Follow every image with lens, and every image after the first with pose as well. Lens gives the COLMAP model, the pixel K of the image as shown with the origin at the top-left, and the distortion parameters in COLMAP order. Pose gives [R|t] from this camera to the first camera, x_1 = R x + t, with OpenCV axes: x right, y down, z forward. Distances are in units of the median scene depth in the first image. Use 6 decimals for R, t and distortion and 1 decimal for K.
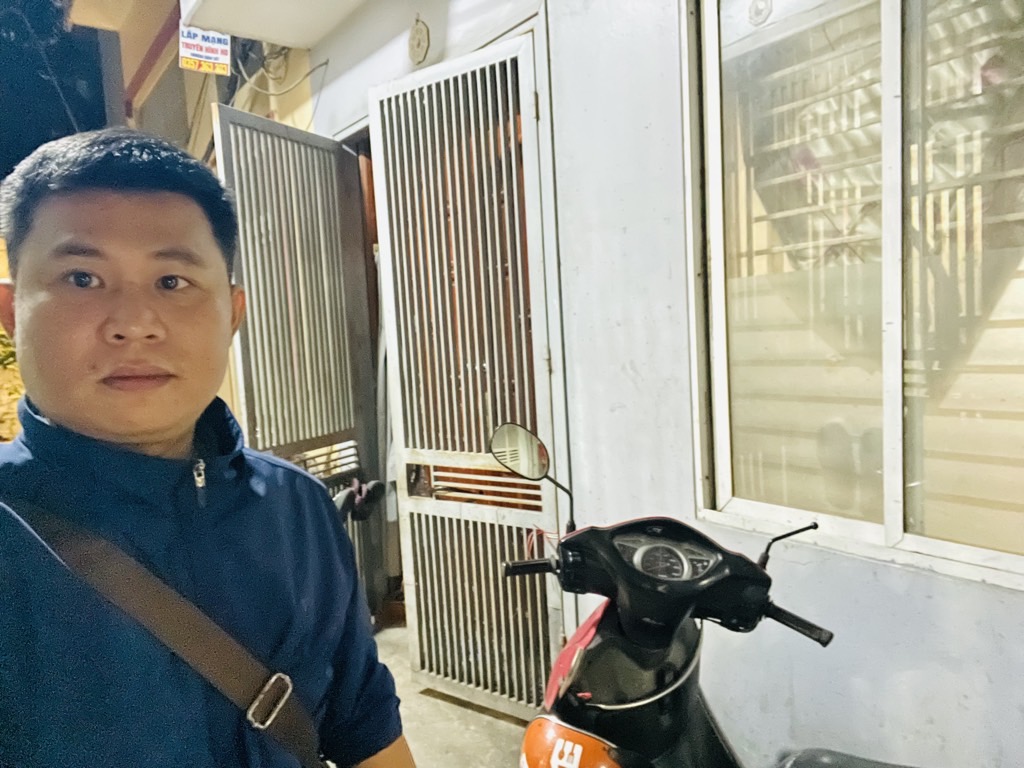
lens RADIAL K [[701.9, 0, 510.9], [0, 701.9, 382.2], [0, 0, 1]] dist [0.013847, -0.004986]
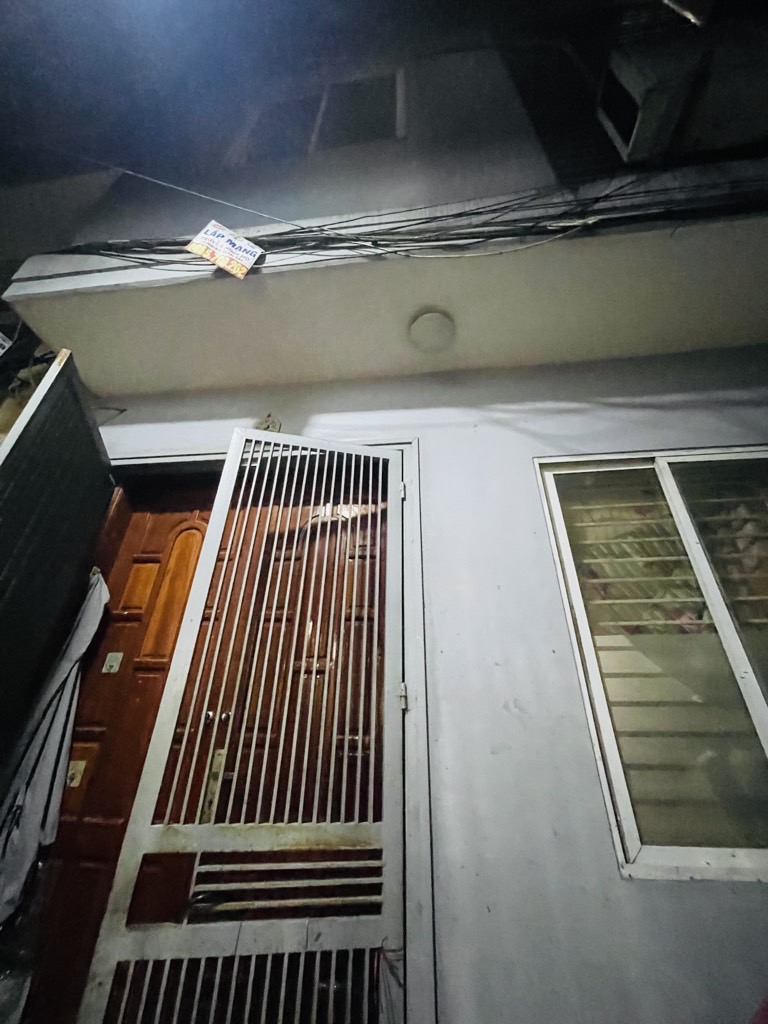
lens RADIAL K [[409.1, 0, 390.4], [0, 409.1, 508.5], [0, 0, 1]] dist [-0.000165, 0.000162]
pose [[0.691921, 0.432753, 0.577901, -0.366671], [0.000807, 0.799983, -0.600023, 0.091085], [-0.721973, 0.415635, 0.553175, 0.516089]]
